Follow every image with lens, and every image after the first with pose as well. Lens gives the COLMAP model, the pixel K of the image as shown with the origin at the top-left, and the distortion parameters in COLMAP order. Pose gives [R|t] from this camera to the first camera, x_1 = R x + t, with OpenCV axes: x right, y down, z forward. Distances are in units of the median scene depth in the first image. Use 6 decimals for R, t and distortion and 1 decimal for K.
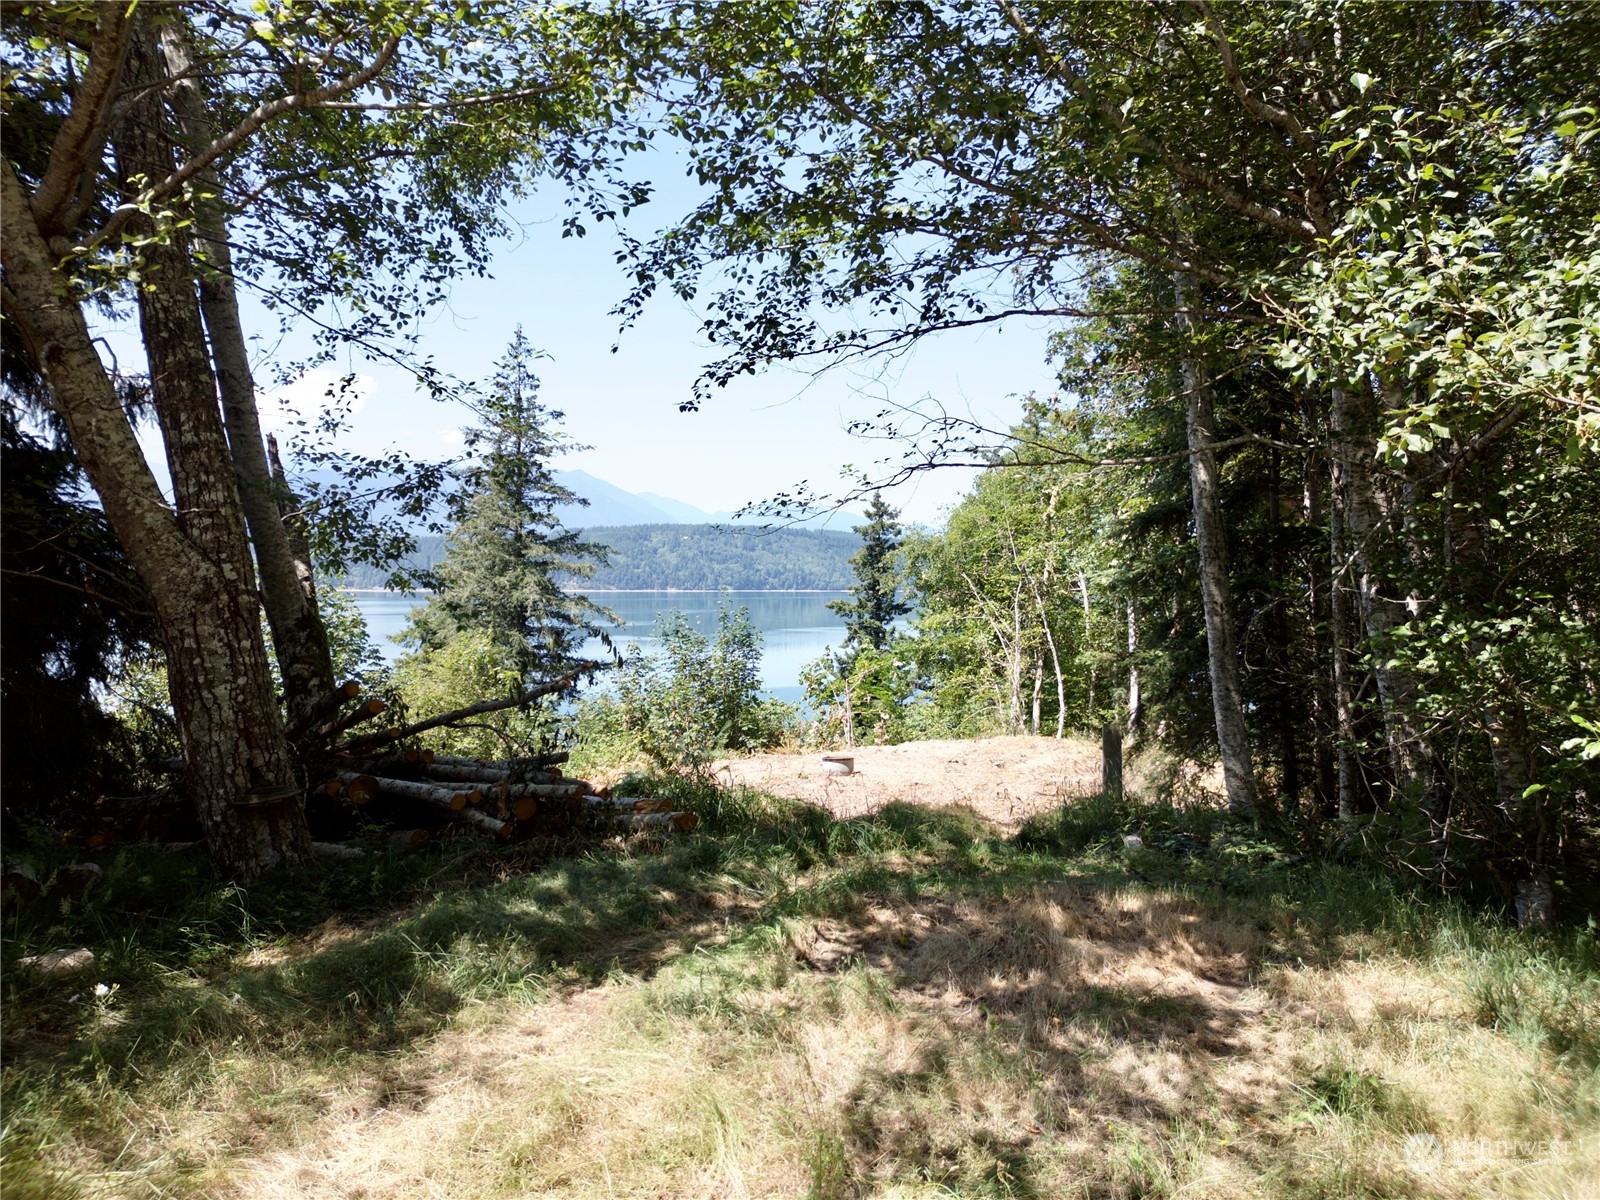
lens RADIAL K [[1142.5, 0, 796.1], [0, 1142.5, 598.4], [0, 0, 1]] dist [0.097729, -0.085682]
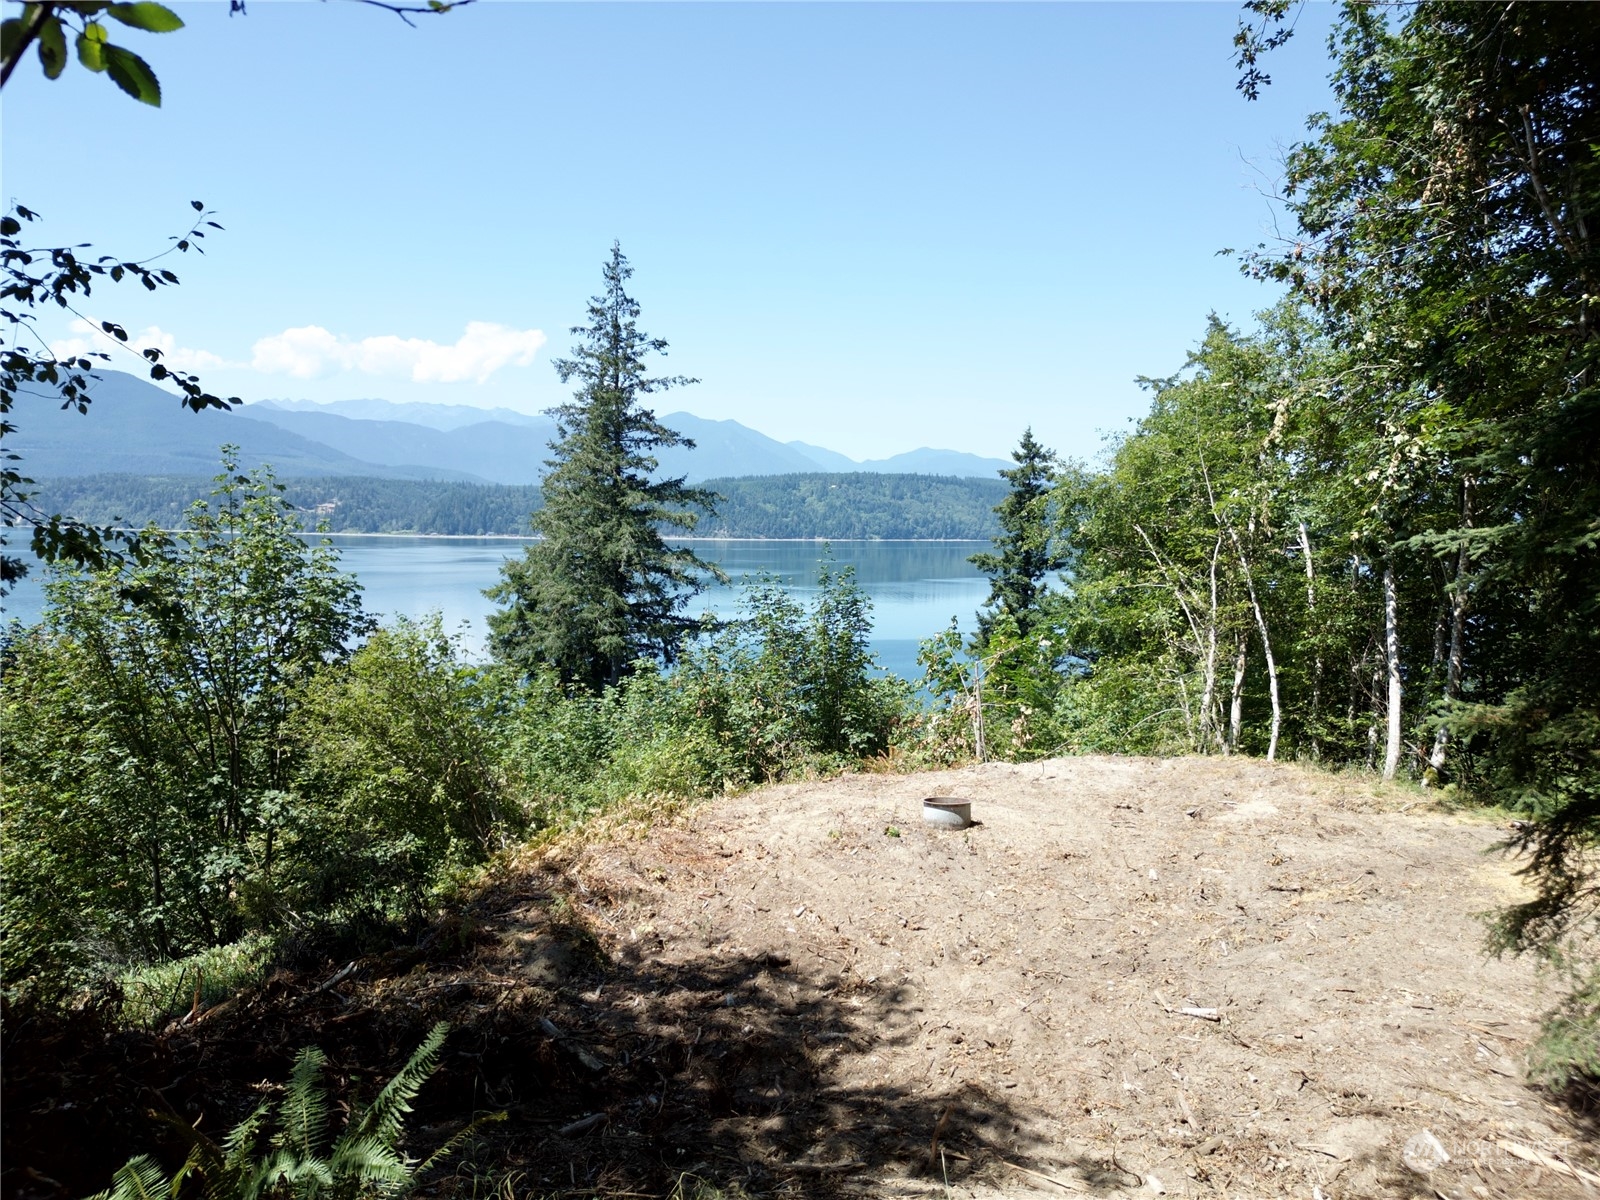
lens RADIAL K [[1091.0, 0, 799.3], [0, 1091.0, 597.0], [0, 0, 1]] dist [0.094386, -0.098796]
pose [[0.990403, 0.011208, -0.137757, 0.018549], [-0.004734, 0.998873, 0.047232, -0.005453], [0.138131, -0.046127, 0.989339, 0.171670]]
